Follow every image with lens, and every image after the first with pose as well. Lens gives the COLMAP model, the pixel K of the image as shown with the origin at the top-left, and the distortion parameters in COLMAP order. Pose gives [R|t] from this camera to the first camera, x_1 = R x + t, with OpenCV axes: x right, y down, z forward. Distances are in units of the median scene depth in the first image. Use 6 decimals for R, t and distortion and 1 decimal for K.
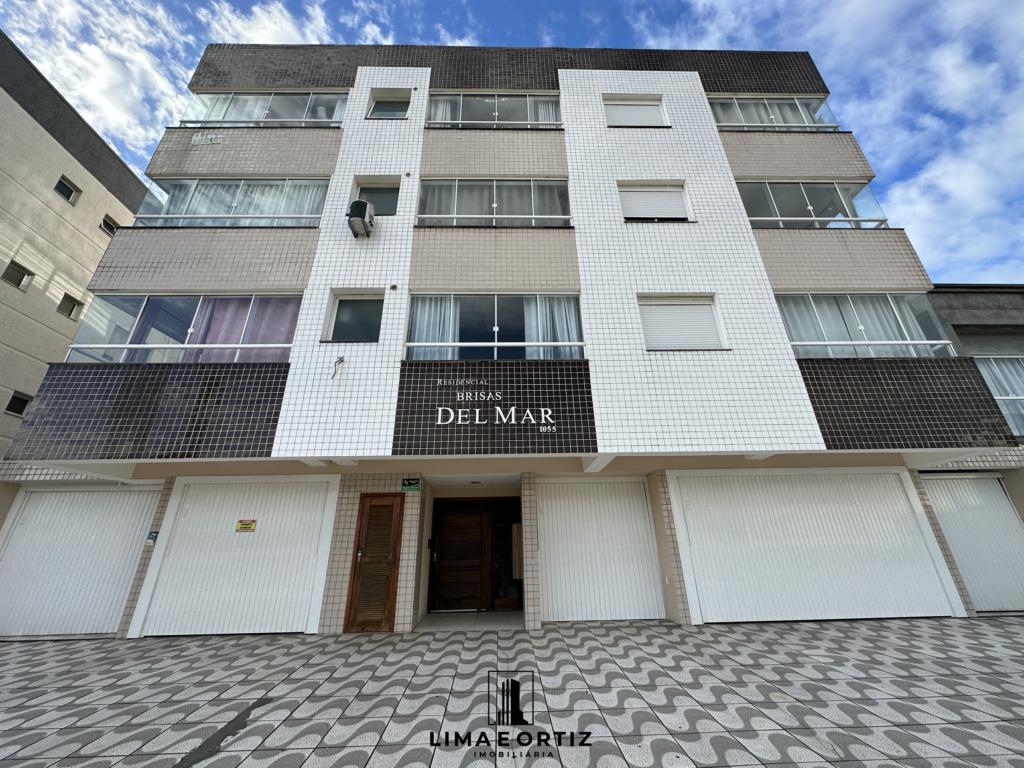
lens RADIAL K [[409.0, 0, 512.0], [0, 409.0, 384.0], [0, 0, 1]] dist [-0.001318, 0.000073]
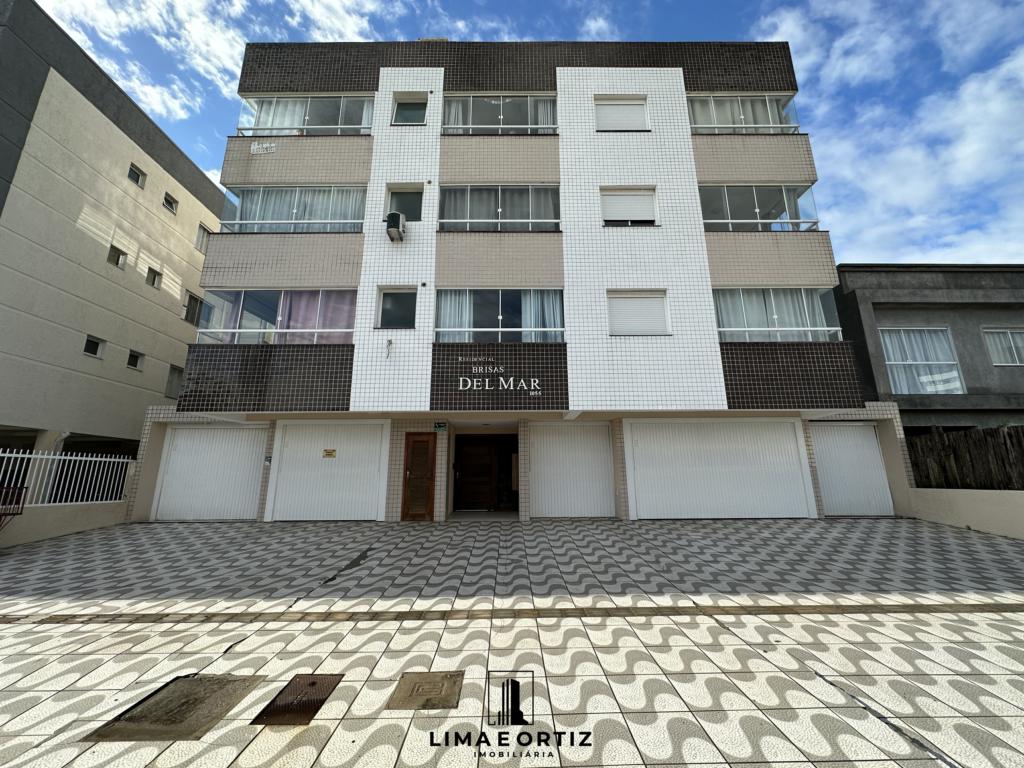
lens RADIAL K [[410.1, 0, 512.0], [0, 410.1, 384.0], [0, 0, 1]] dist [0.000465, -0.000049]
pose [[0.999749, 0.009281, -0.020410, 0.030567], [-0.005397, 0.983153, 0.182707, -0.170051], [0.021762, -0.182551, 0.982956, -0.386384]]
